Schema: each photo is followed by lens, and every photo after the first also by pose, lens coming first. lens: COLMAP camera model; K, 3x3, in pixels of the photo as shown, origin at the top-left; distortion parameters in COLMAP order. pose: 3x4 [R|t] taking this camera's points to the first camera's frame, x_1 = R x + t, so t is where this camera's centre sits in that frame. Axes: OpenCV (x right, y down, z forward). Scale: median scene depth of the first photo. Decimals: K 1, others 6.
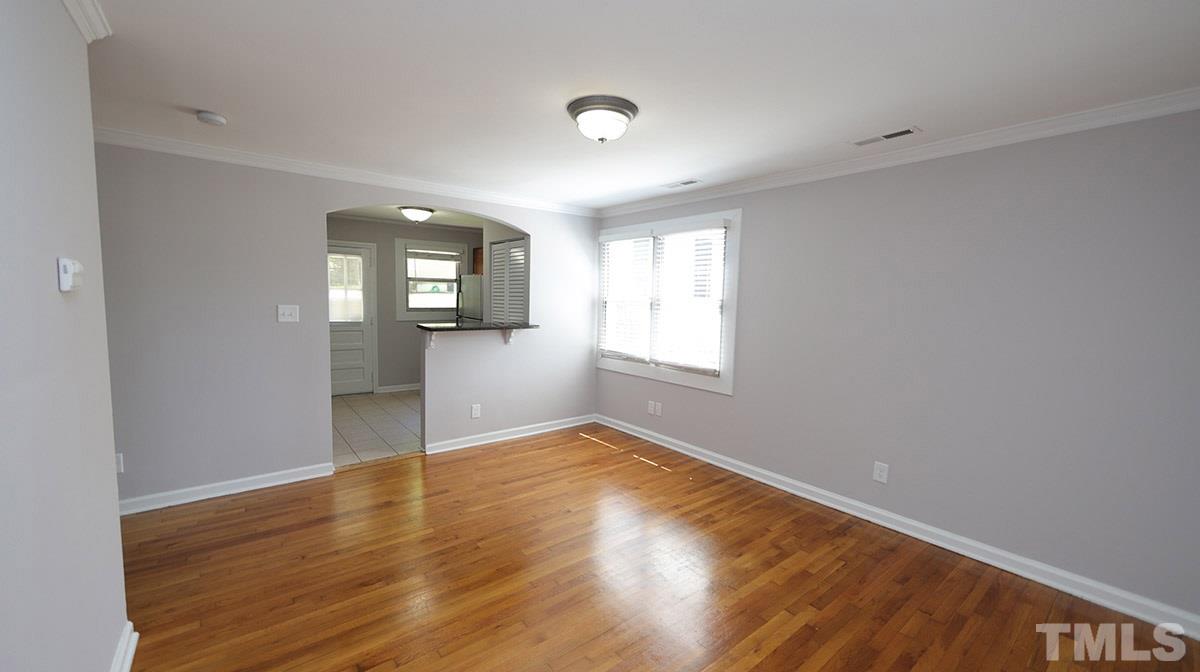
lens RADIAL K [[468.5, 0, 601.6], [0, 468.5, 342.9], [0, 0, 1]] dist [-0.000023, -0.000329]
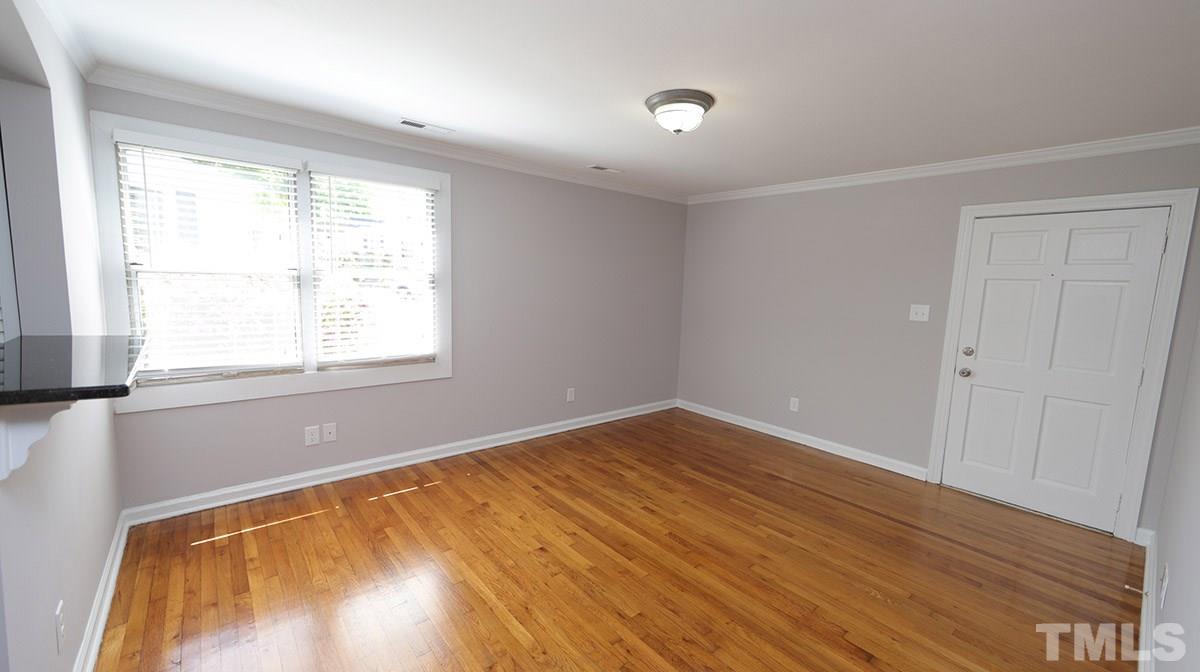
lens RADIAL K [[468.5, 0, 604.1], [0, 468.5, 339.4], [0, 0, 1]] dist [-0.000023, -0.000329]
pose [[-0.027879, -0.143572, 0.989247, -0.556702], [0.063487, 0.987380, 0.145090, -0.067570], [-0.997593, 0.066849, -0.018412, 0.613057]]
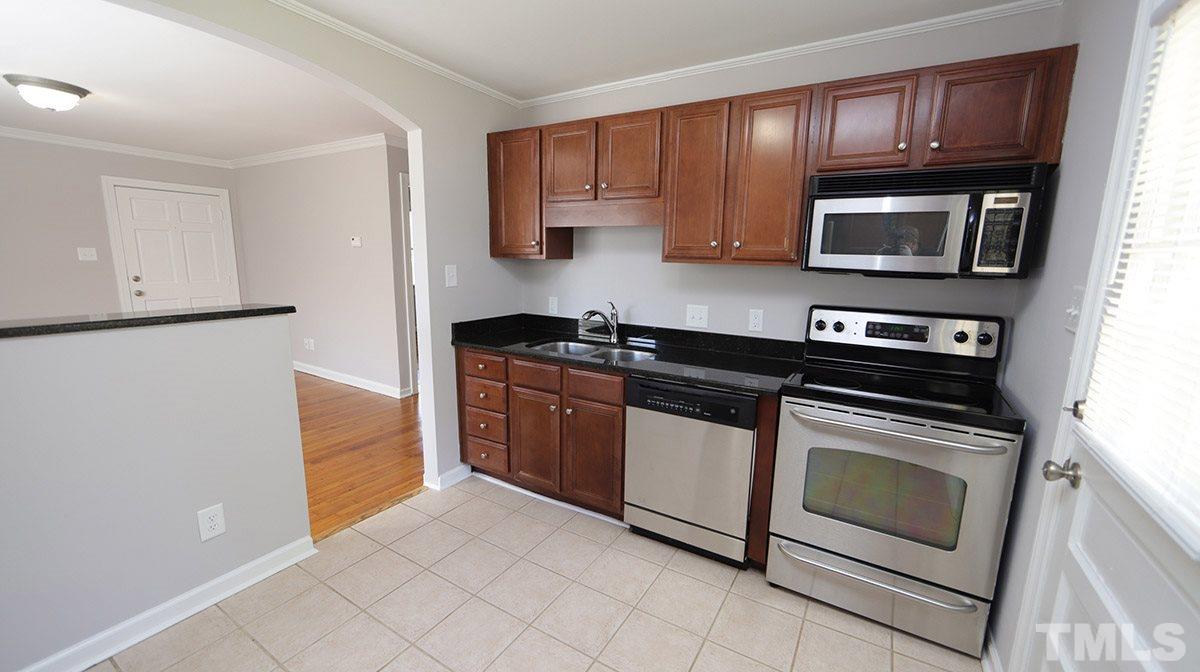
lens RADIAL K [[468.5, 0, 589.9], [0, 468.5, 336.2], [0, 0, 1]] dist [-0.000023, -0.000329]
pose [[-0.939087, 0.012095, -0.343468, -0.461365], [-0.082110, 0.962543, 0.258395, -0.145416], [0.333728, 0.270858, -0.902918, 1.402361]]
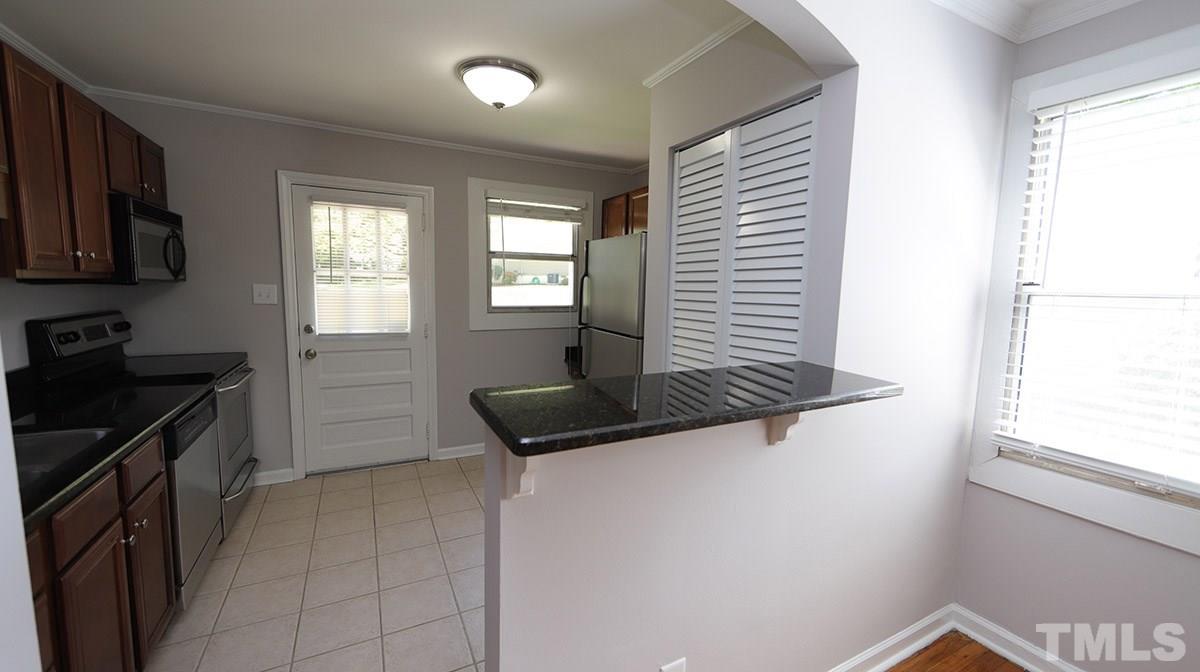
lens RADIAL K [[468.5, 0, 599.4], [0, 468.5, 338.4], [0, 0, 1]] dist [-0.000023, -0.000329]
pose [[0.979177, 0.017375, -0.202262, -0.252783], [-0.015836, 0.999832, 0.009229, -0.064342], [0.202389, -0.005834, 0.979288, 0.702403]]
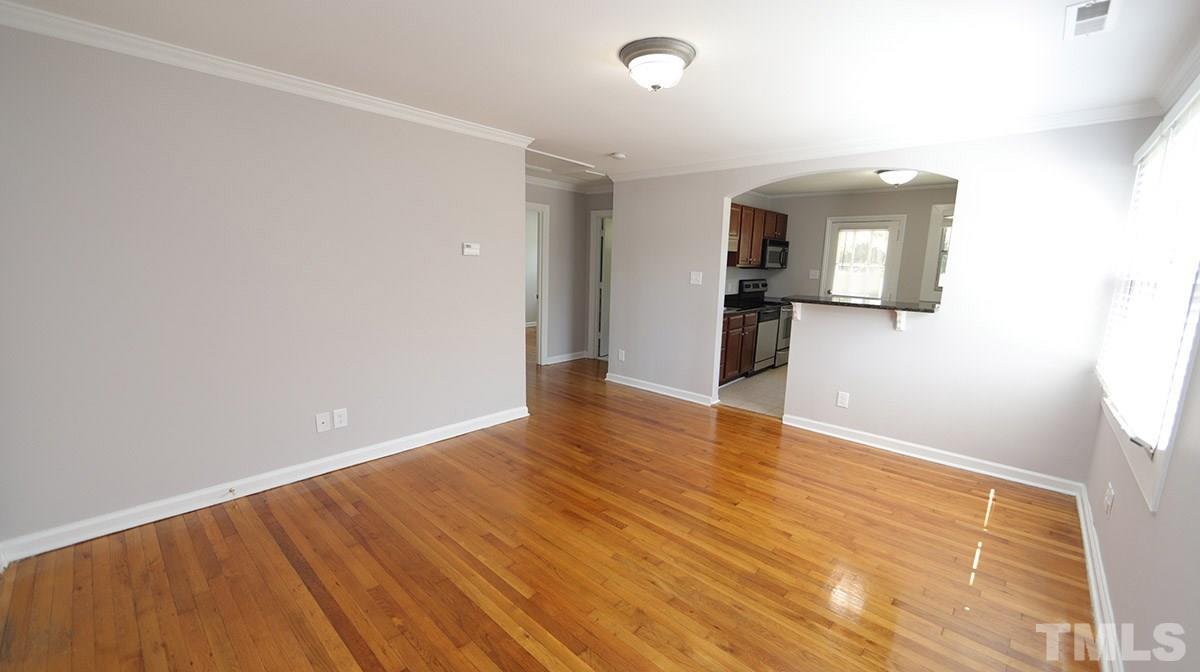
lens RADIAL K [[468.5, 0, 606.0], [0, 468.5, 341.0], [0, 0, 1]] dist [-0.000023, -0.000329]
pose [[0.151343, 0.147442, -0.977423, 0.495083], [-0.121436, 0.984096, 0.129646, -0.020922], [0.980994, 0.099073, 0.166841, 0.402489]]
